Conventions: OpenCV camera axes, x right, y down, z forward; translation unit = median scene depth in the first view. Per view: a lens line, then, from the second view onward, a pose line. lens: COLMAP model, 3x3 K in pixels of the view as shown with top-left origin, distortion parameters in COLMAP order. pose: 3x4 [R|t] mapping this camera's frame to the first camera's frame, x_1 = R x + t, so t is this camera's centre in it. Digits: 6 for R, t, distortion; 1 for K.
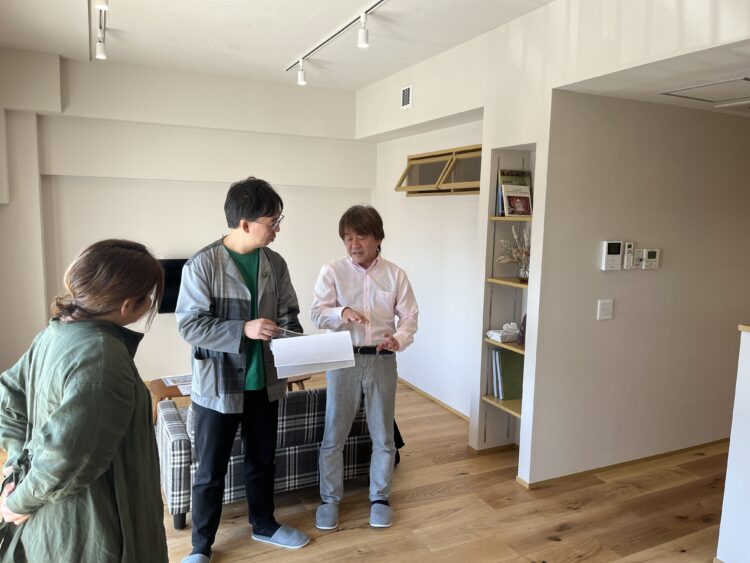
lens RADIAL K [[569.5, 0, 375.0], [0, 569.5, 281.5], [0, 0, 1]] dist [0.009525, 0.000569]
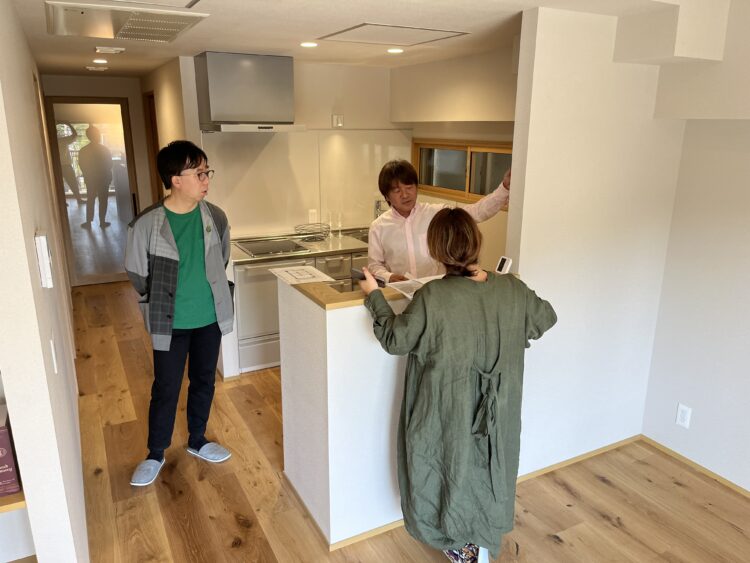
lens RADIAL K [[569.5, 0, 375.0], [0, 569.5, 281.5], [0, 0, 1]] dist [0.009525, 0.000569]
pose [[-0.036766, -0.286232, 0.957455, -0.143436], [0.111453, 0.950951, 0.288568, -0.152241], [-0.993089, 0.117320, -0.003062, 0.691076]]
